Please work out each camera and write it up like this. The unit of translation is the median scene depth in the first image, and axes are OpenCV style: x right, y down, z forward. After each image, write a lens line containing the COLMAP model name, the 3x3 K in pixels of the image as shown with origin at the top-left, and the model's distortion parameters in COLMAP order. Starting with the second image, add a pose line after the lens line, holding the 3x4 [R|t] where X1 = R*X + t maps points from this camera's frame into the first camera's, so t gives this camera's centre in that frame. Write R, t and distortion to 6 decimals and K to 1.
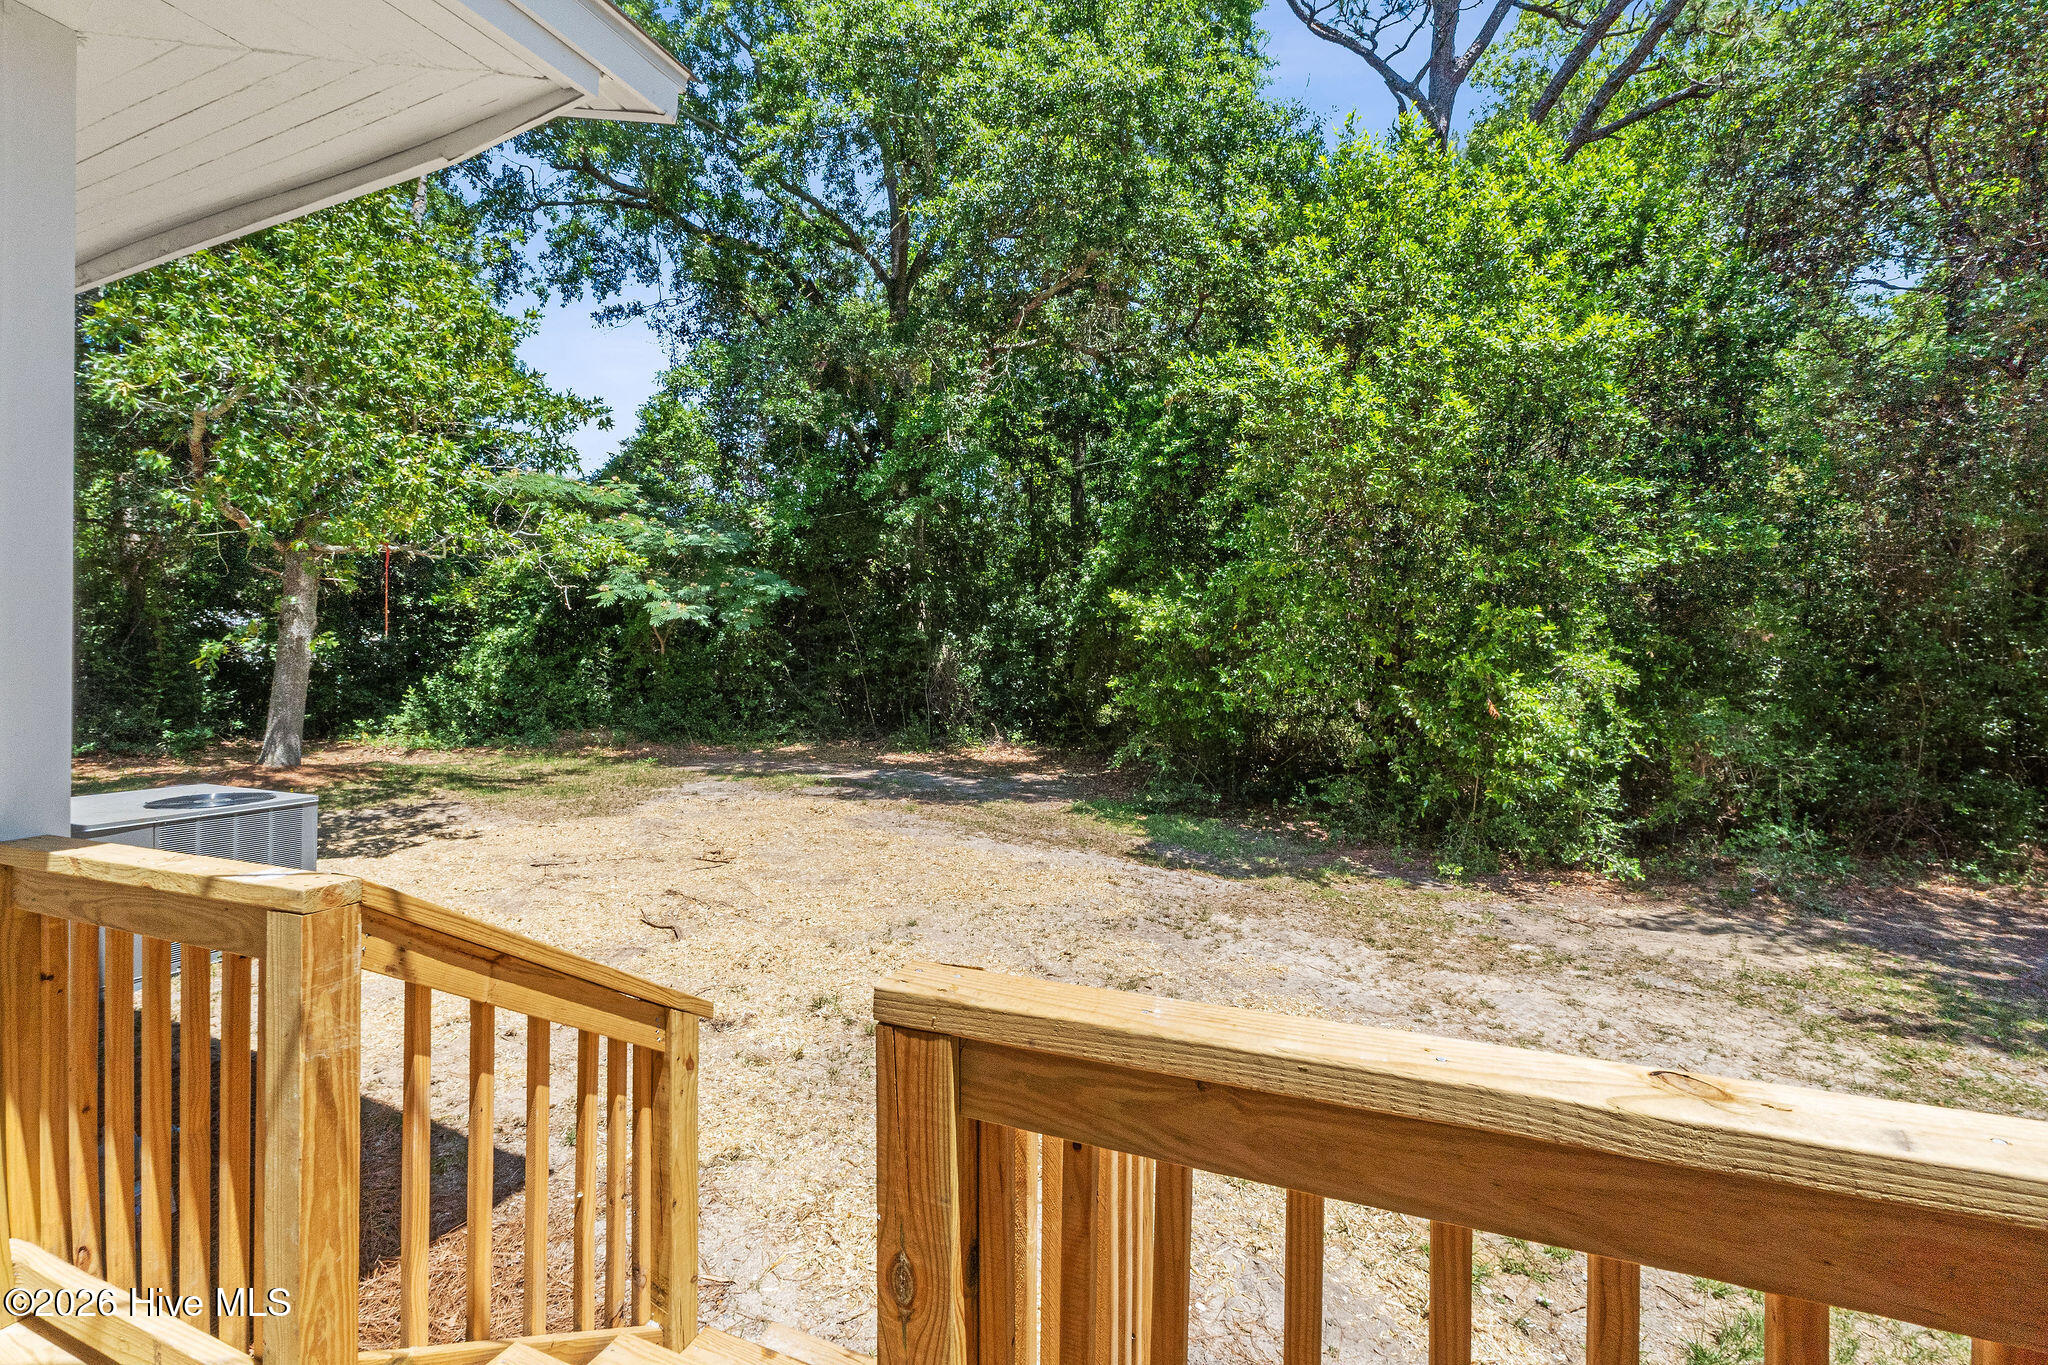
lens RADIAL K [[865.0, 0, 1029.6], [0, 865.0, 661.8], [0, 0, 1]] dist [-0.008497, -0.000591]
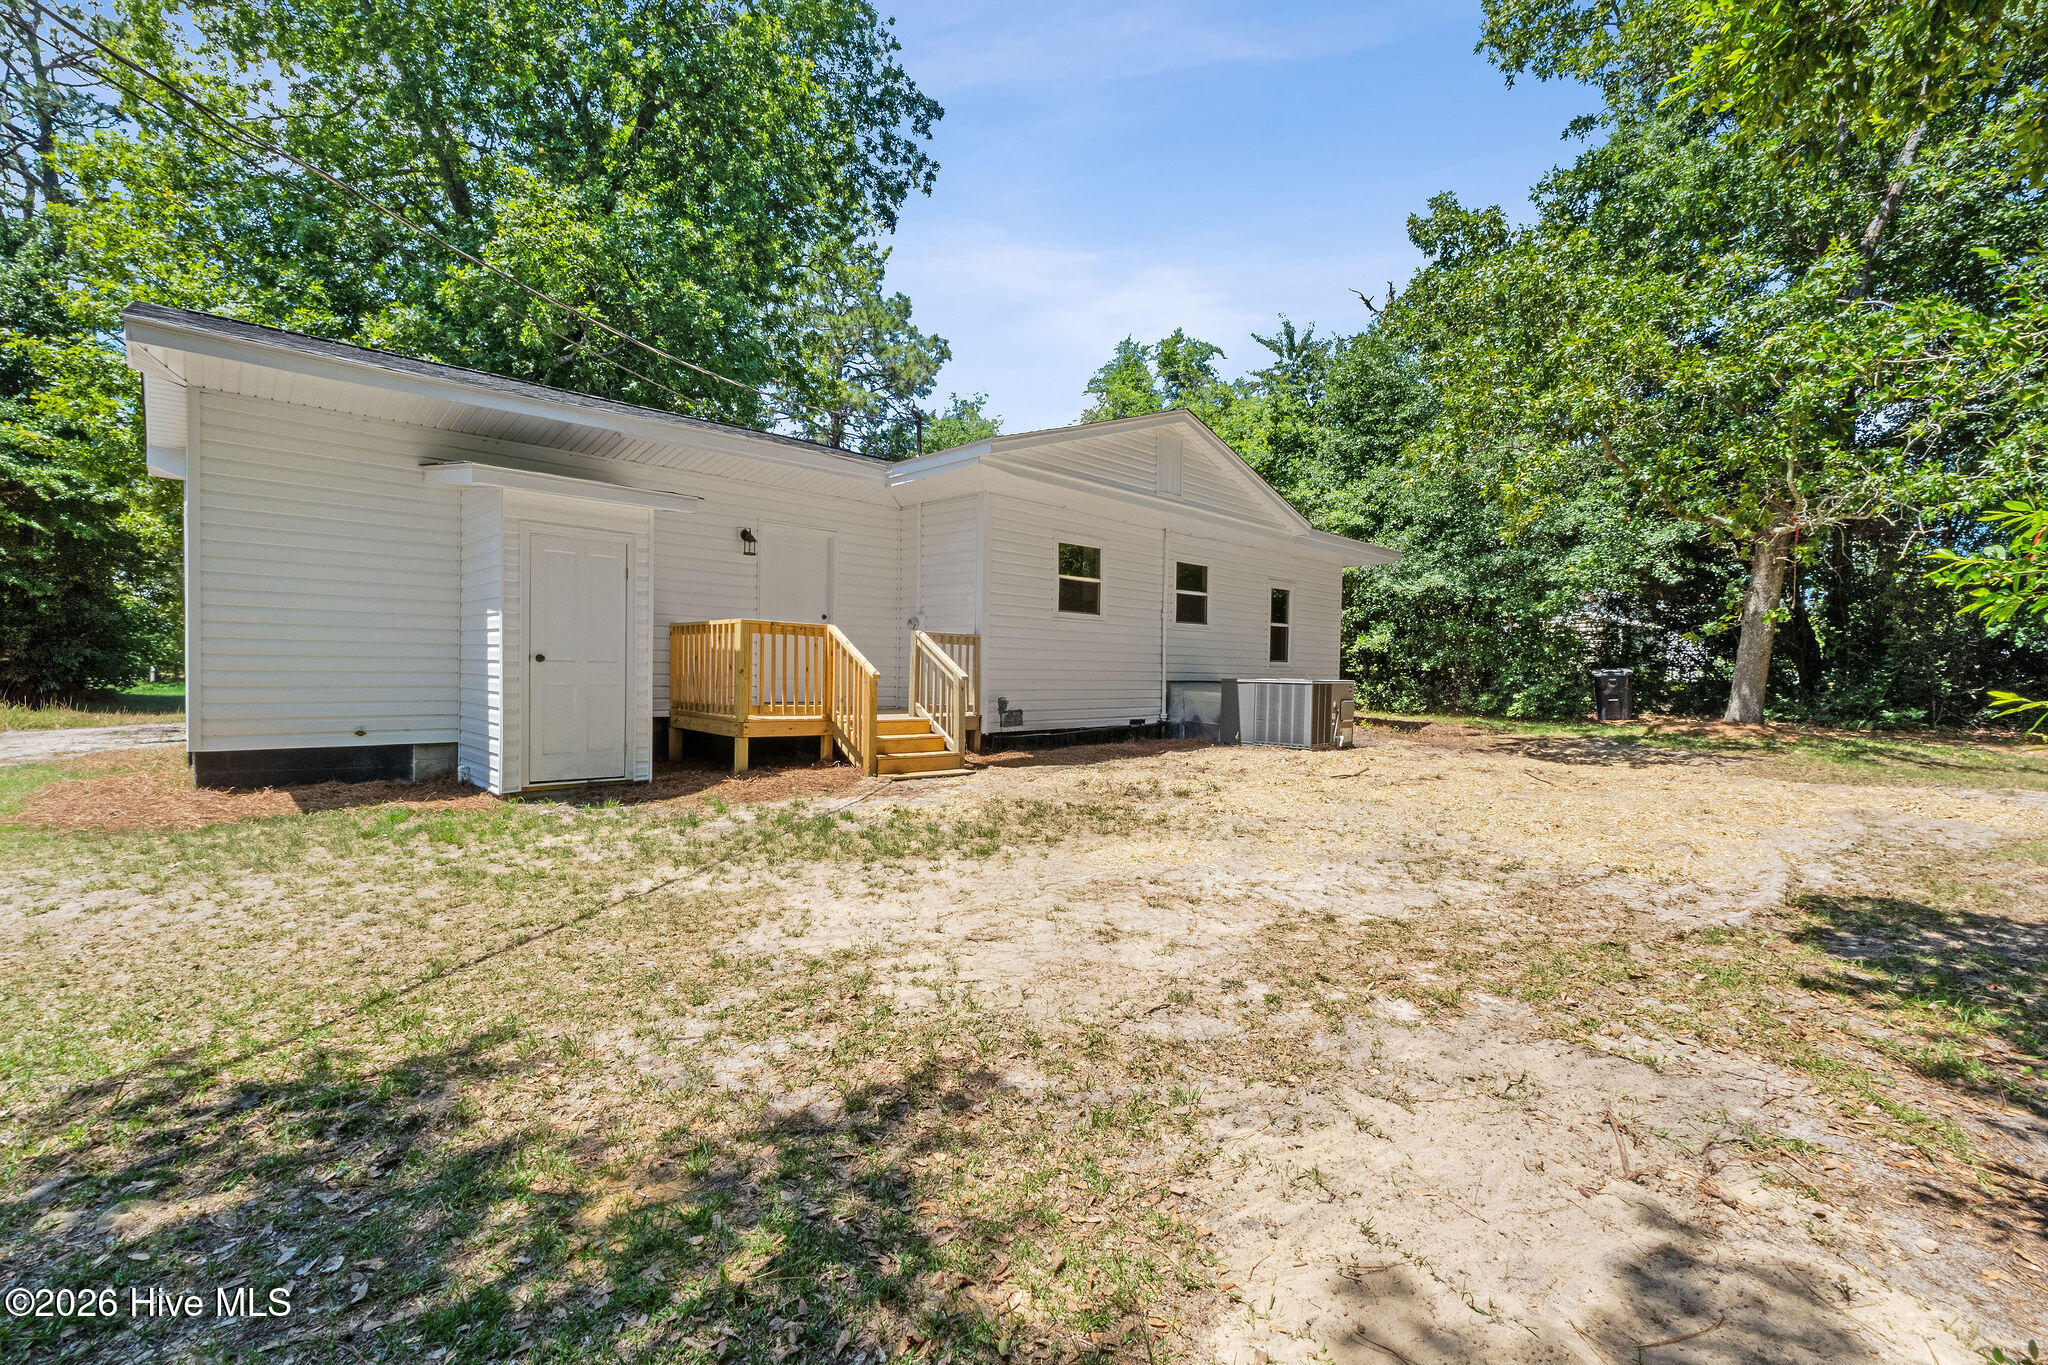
lens RADIAL K [[865.0, 0, 1014.9], [0, 865.0, 681.1], [0, 0, 1]] dist [-0.008497, -0.000591]
pose [[-0.374627, 0.012773, -0.927088, 1.456297], [-0.016930, 0.999644, 0.020614, 0.146335], [0.927021, 0.023418, -0.374277, 1.215981]]
